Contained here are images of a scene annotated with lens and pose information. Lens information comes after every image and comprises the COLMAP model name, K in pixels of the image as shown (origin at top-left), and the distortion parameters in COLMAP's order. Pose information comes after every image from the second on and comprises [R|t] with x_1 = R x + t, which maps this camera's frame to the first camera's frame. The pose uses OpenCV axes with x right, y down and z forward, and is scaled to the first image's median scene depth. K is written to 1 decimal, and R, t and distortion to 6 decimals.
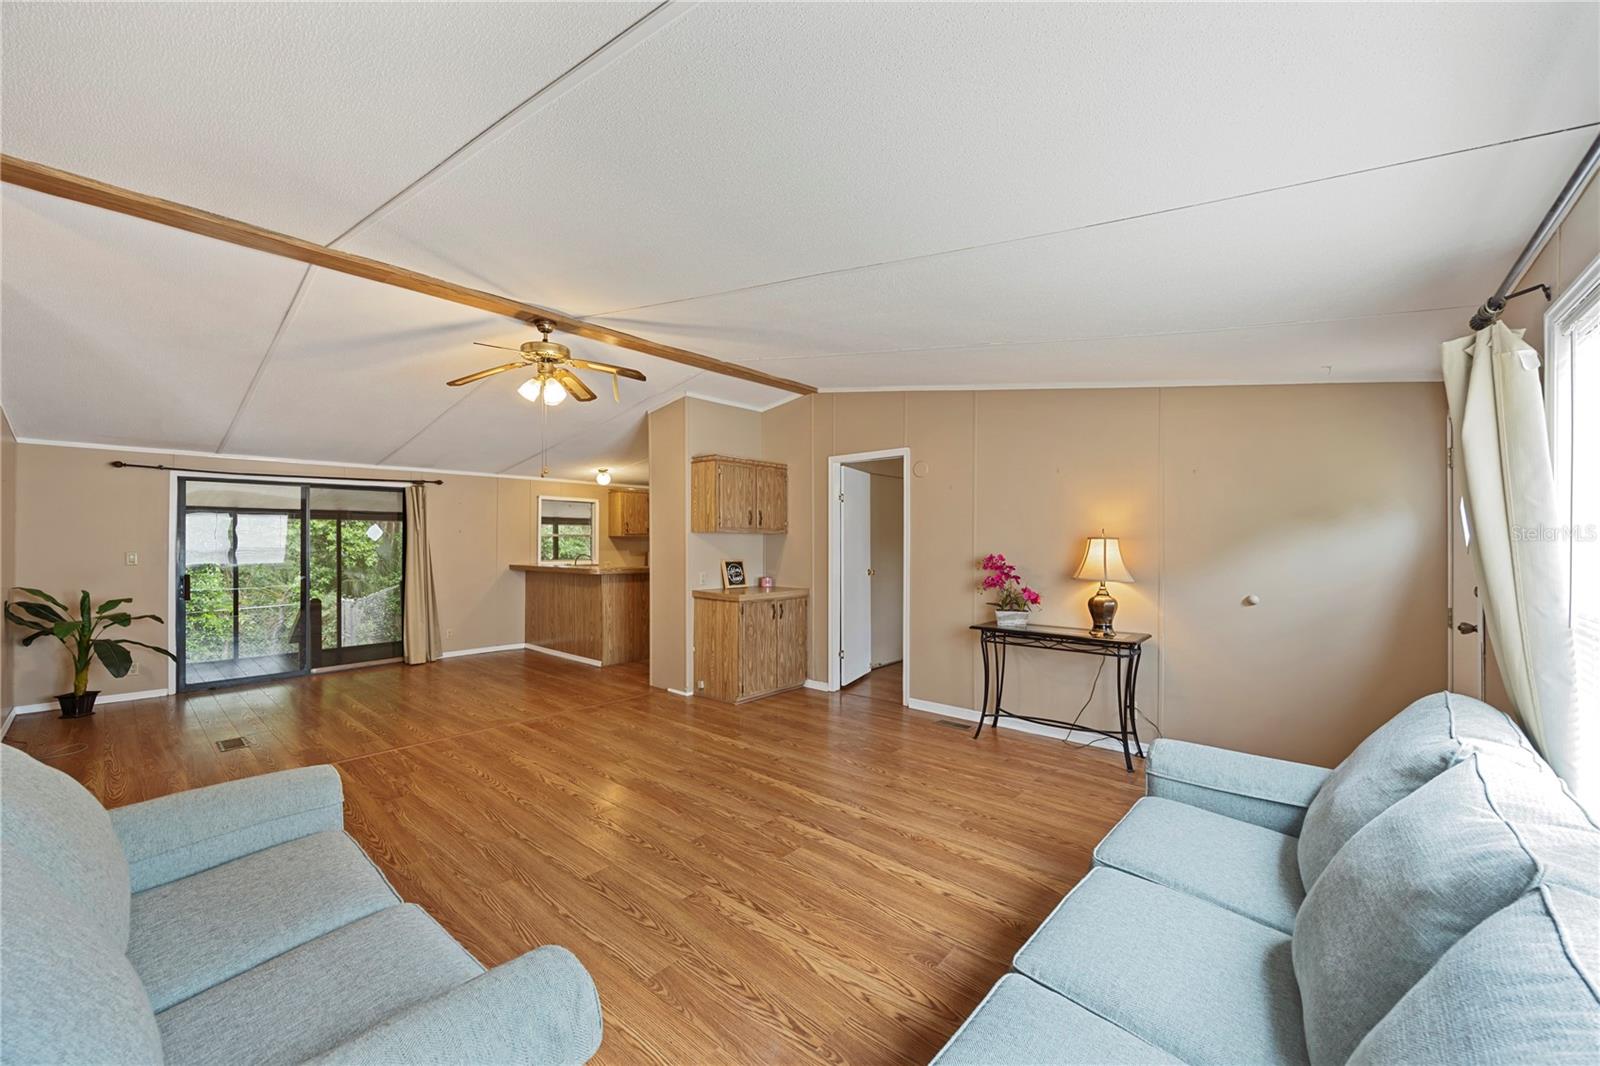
lens RADIAL K [[610.9, 0, 800.3], [0, 610.9, 542.1], [0, 0, 1]] dist [-0.000631, 0.000010]
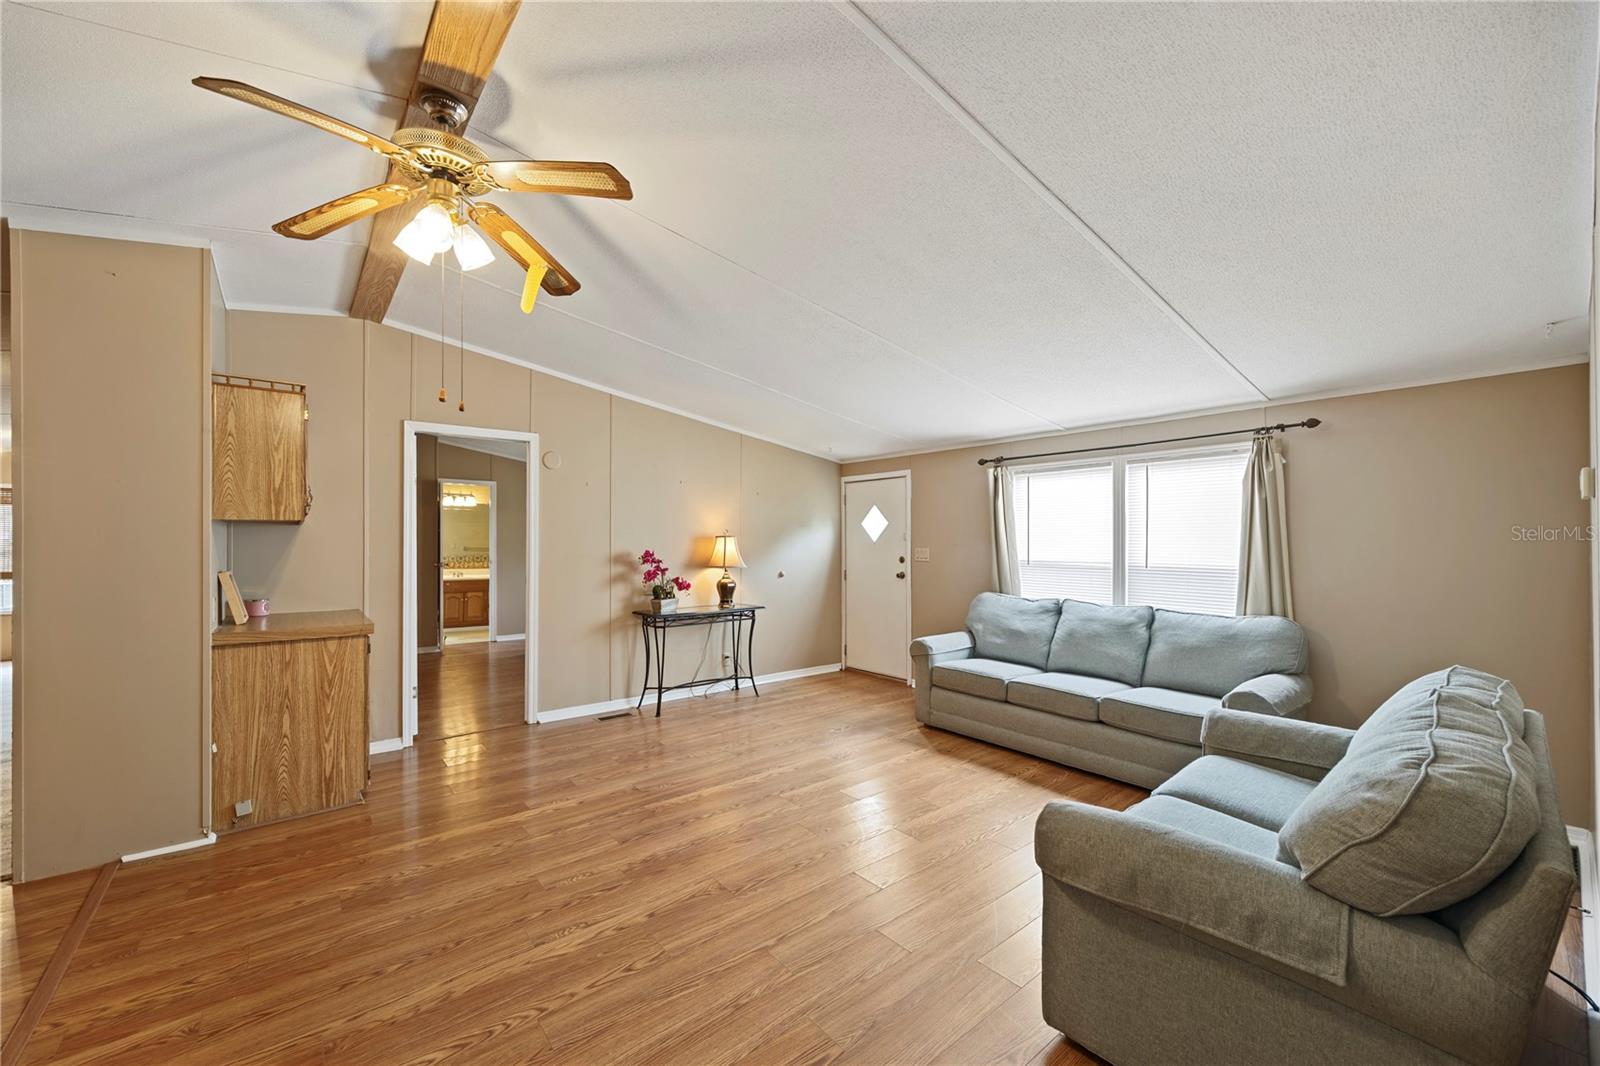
lens RADIAL K [[623.8, 0, 800.0], [0, 623.8, 533.0], [0, 0, 1]] dist [0.001384, 0.000418]
pose [[0.167269, 0.011720, 0.985842, -0.624020], [-0.001098, 0.999931, -0.011701, 0.001962], [-0.985911, 0.000875, 0.167271, 0.442407]]
